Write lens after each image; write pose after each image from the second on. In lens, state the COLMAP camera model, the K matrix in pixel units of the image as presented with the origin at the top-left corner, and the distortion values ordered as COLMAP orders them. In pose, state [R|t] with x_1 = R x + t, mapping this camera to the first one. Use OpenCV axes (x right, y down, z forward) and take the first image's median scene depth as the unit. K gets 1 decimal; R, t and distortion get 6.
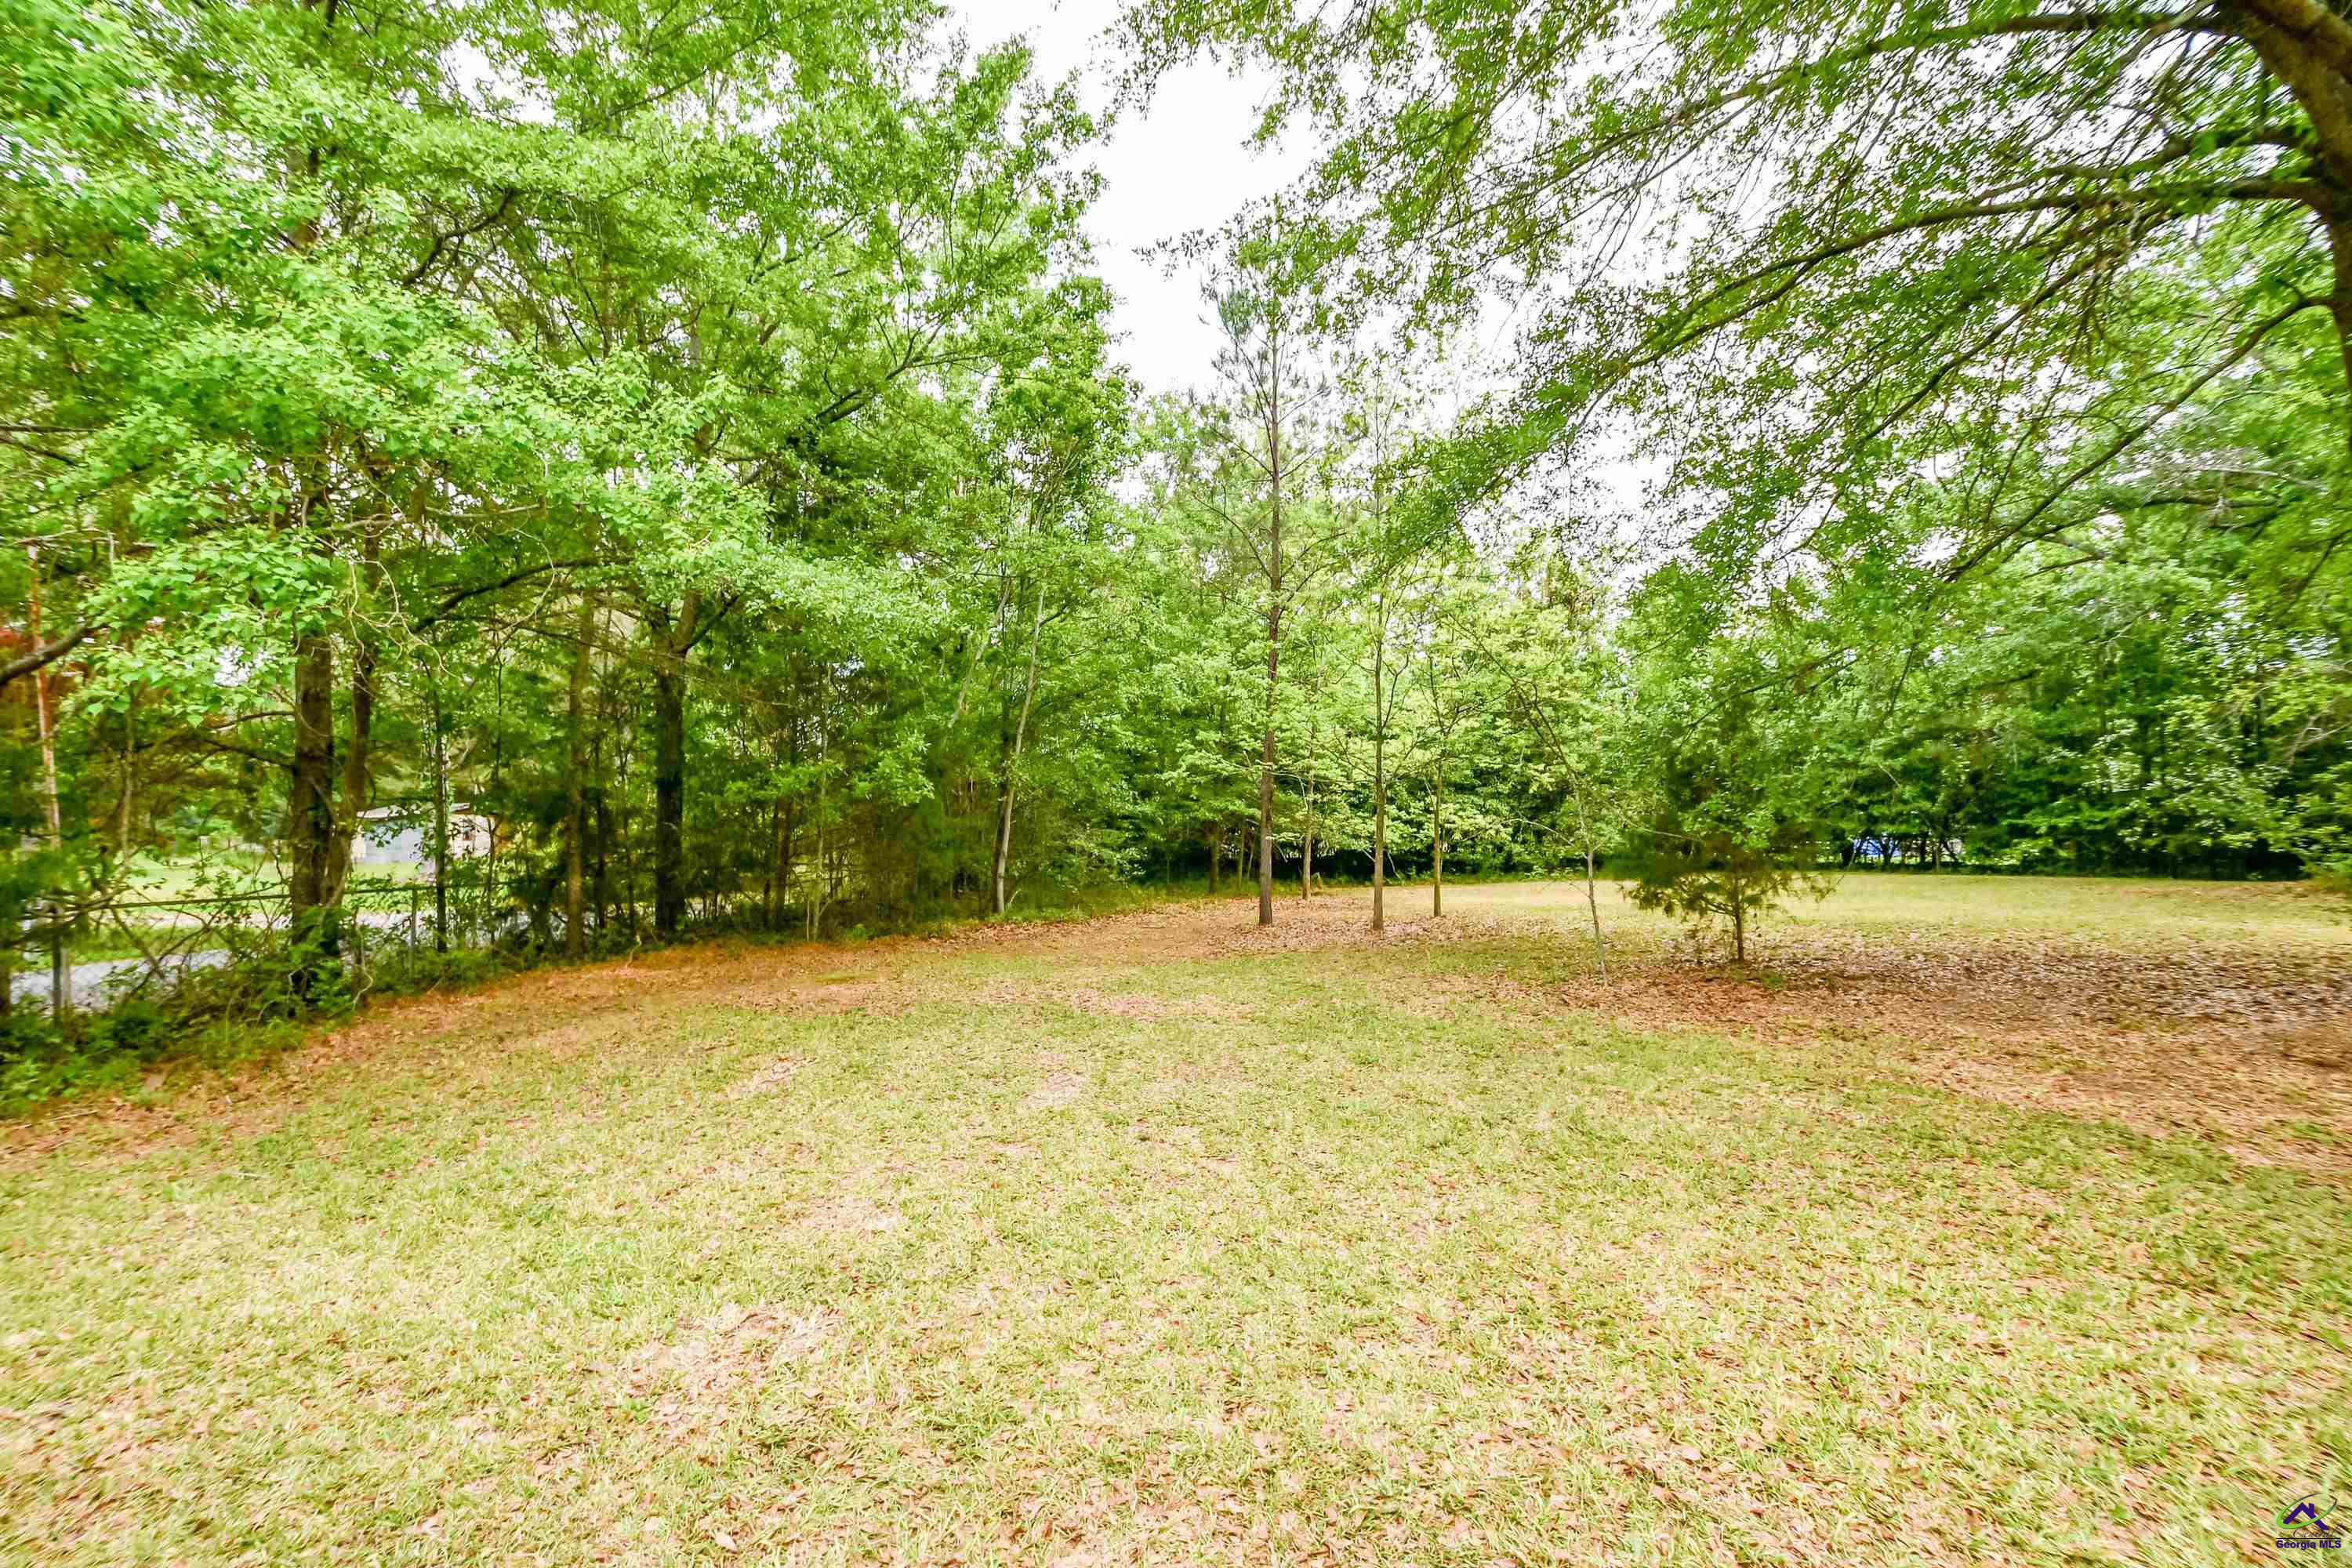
lens RADIAL K [[1001.7, 0, 1172.0], [0, 1001.7, 820.9], [0, 0, 1]] dist [0.002562, -0.006430]
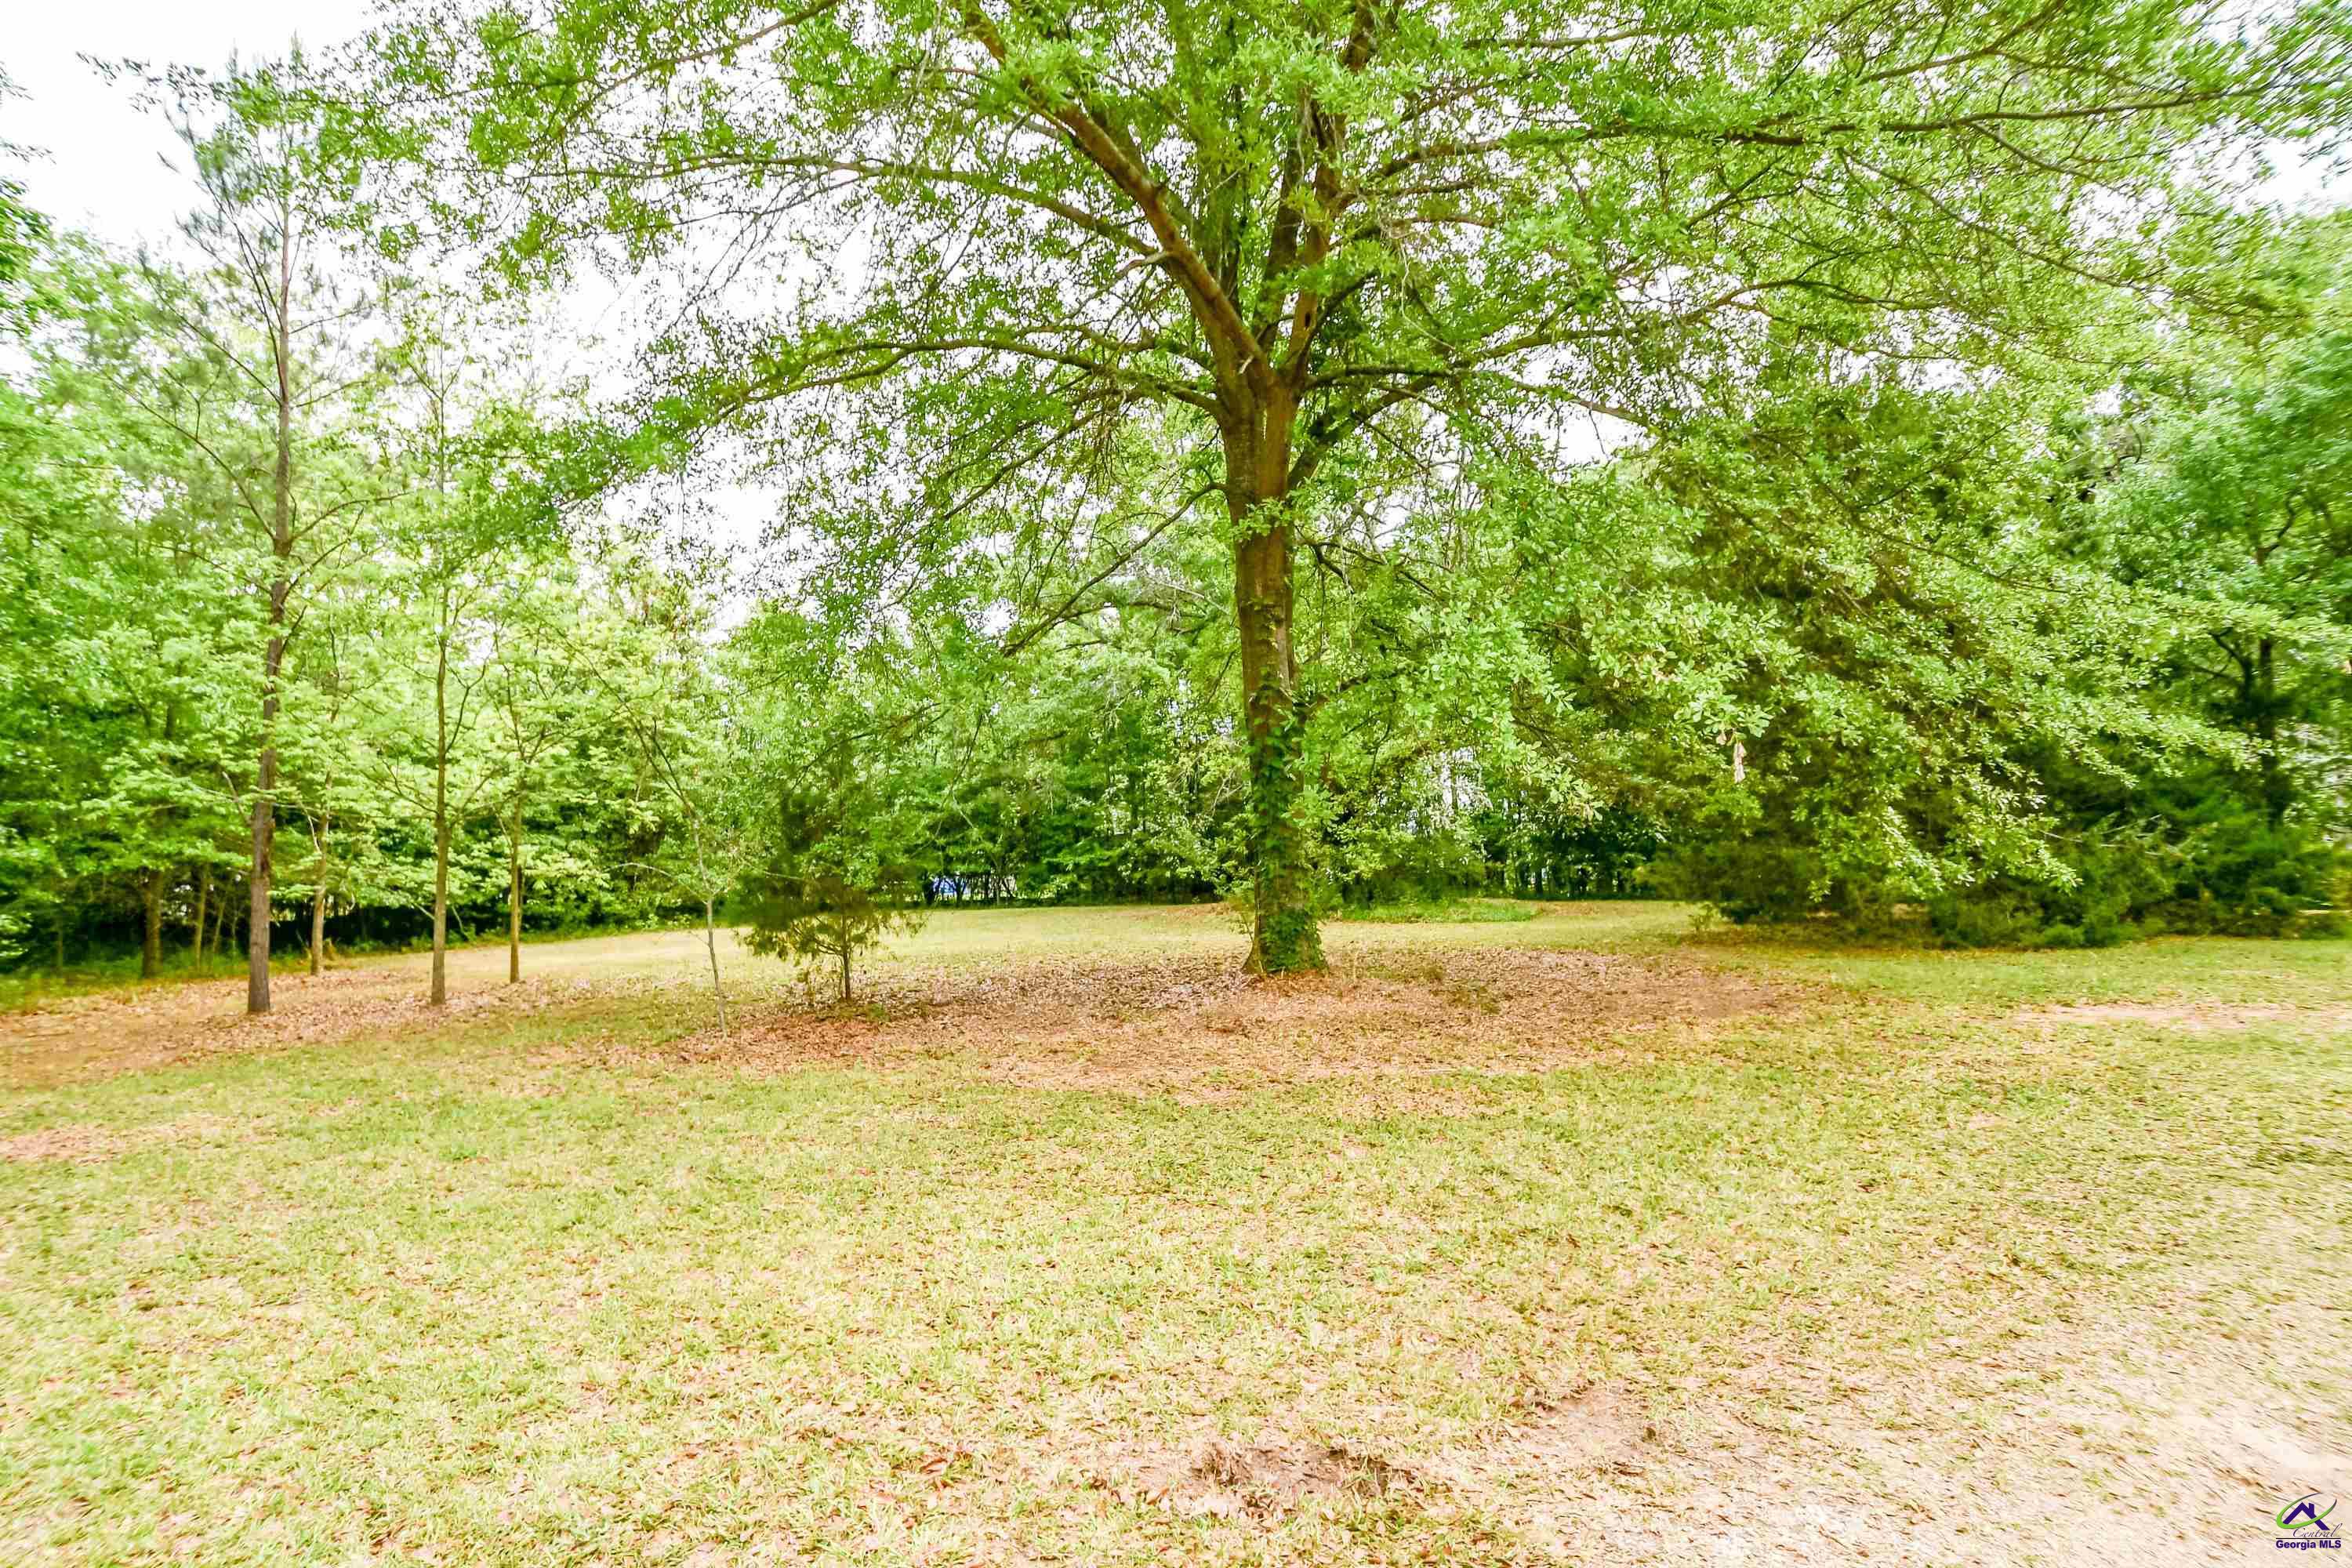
lens RADIAL K [[1221.7, 0, 1176.0], [0, 1221.7, 784.0], [0, 0, 1]] dist [-0.001190, -0.000265]
pose [[0.693930, 0.034163, 0.719232, -0.086148], [0.012557, 0.998148, -0.059526, -0.001279], [-0.719933, 0.050338, 0.692216, -0.096230]]
